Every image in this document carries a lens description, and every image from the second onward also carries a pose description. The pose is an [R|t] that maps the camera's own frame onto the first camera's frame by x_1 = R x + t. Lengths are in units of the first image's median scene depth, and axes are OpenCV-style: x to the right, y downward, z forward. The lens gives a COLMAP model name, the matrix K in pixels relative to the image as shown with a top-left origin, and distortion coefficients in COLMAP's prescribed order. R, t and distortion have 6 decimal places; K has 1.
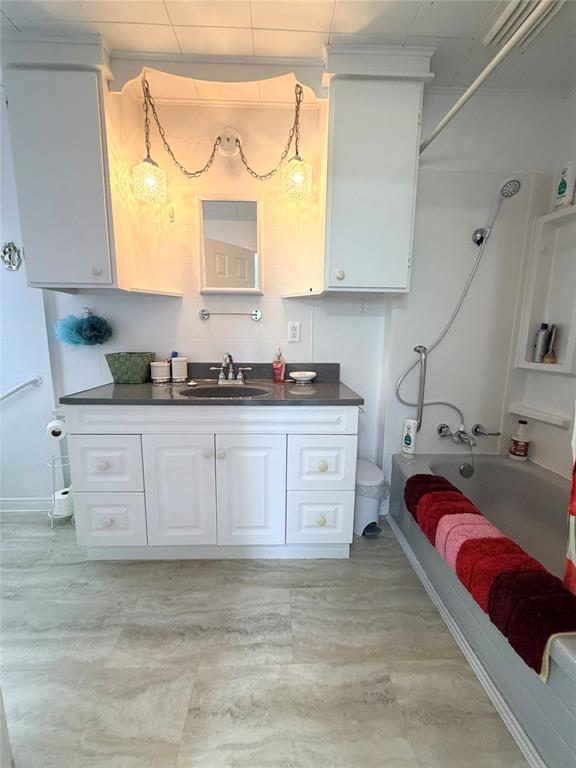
lens RADIAL K [[305.5, 0, 288.1], [0, 305.5, 383.0], [0, 0, 1]] dist [-0.001027, 0.000150]
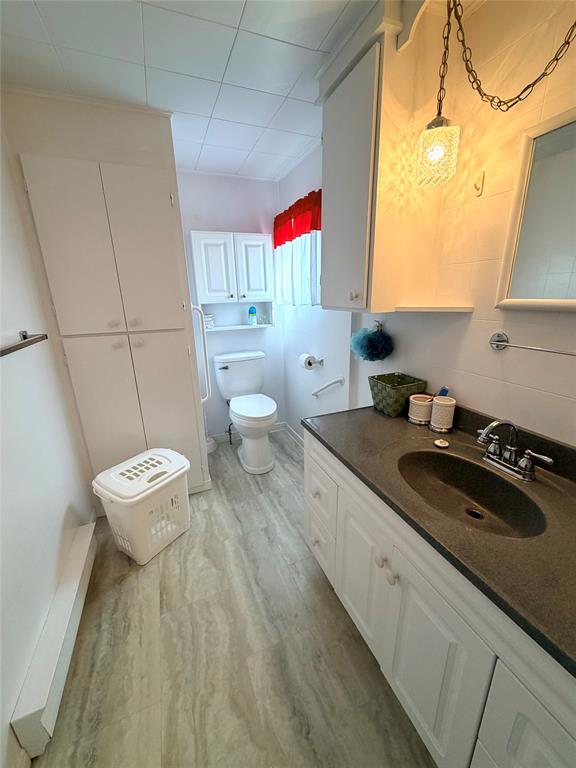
lens RADIAL K [[305.5, 0, 288.1], [0, 305.5, 383.0], [0, 0, 1]] dist [-0.001027, 0.000150]
pose [[0.346019, 0.249436, -0.904463, 0.162544], [-0.117696, 0.967937, 0.221914, -0.242452], [0.930816, 0.029665, 0.364282, 0.403791]]
